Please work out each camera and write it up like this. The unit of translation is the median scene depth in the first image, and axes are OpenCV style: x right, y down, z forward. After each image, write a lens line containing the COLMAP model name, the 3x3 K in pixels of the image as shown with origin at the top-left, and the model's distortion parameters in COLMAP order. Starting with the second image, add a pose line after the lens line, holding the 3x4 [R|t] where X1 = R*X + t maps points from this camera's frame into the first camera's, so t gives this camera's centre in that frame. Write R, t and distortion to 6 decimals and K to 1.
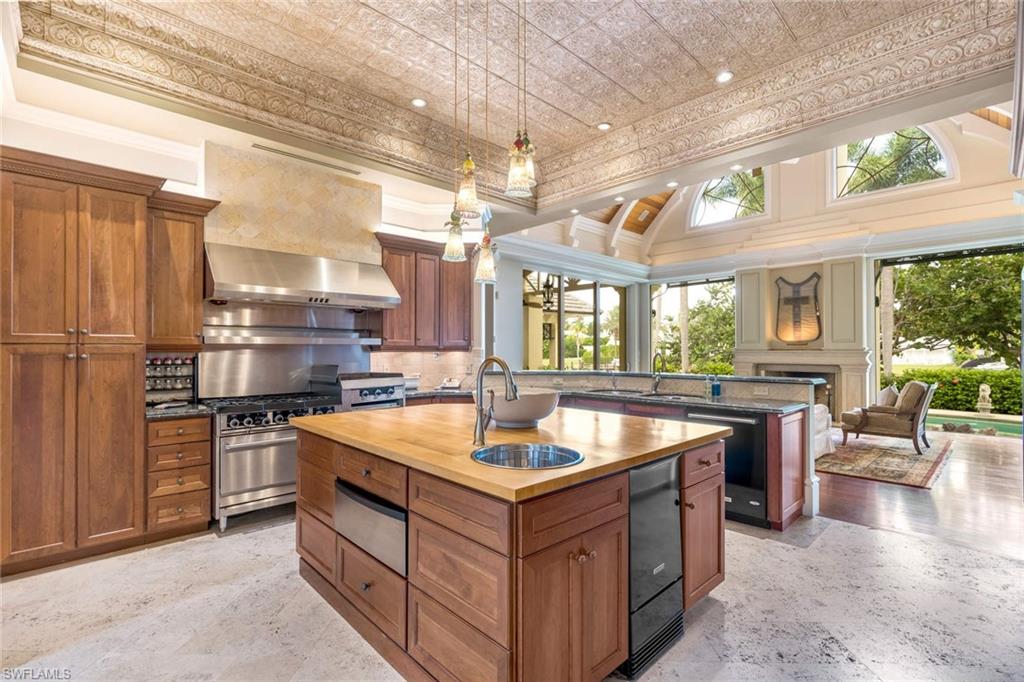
lens RADIAL K [[465.3, 0, 512.0], [0, 465.3, 341.0], [0, 0, 1]] dist [0.000023, -0.000002]
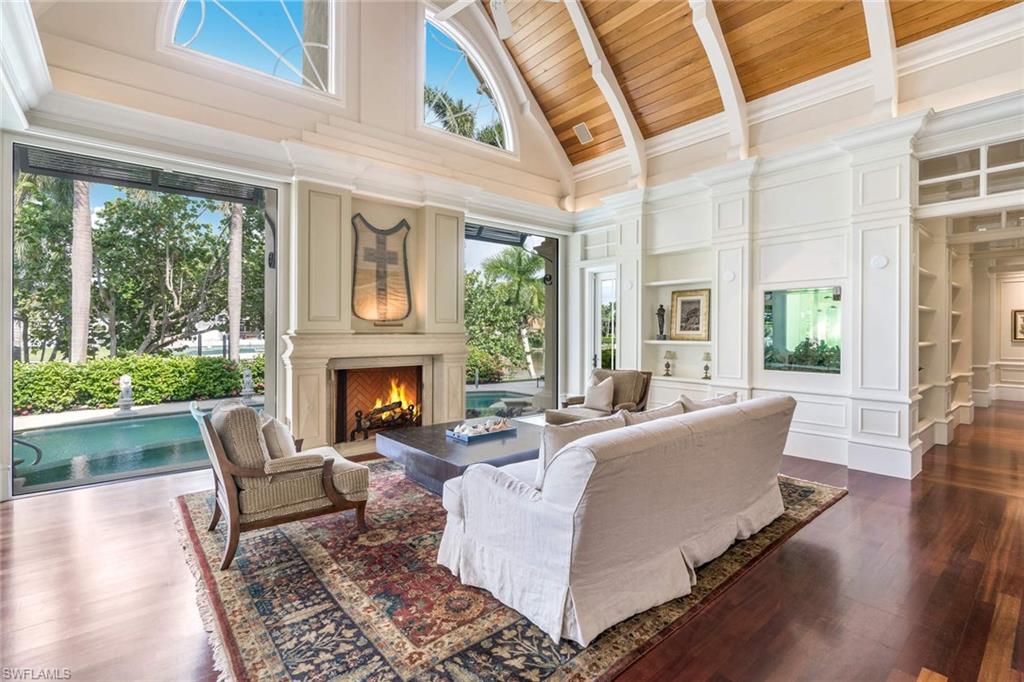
lens RADIAL K [[467.0, 0, 511.8], [0, 467.0, 329.9], [0, 0, 1]] dist [0.000092, 0.000000]
pose [[0.061961, -0.001833, 0.998077, -0.021635], [-0.011117, 0.999935, 0.002526, 0.010636], [-0.998017, -0.011253, 0.061937, 0.781682]]
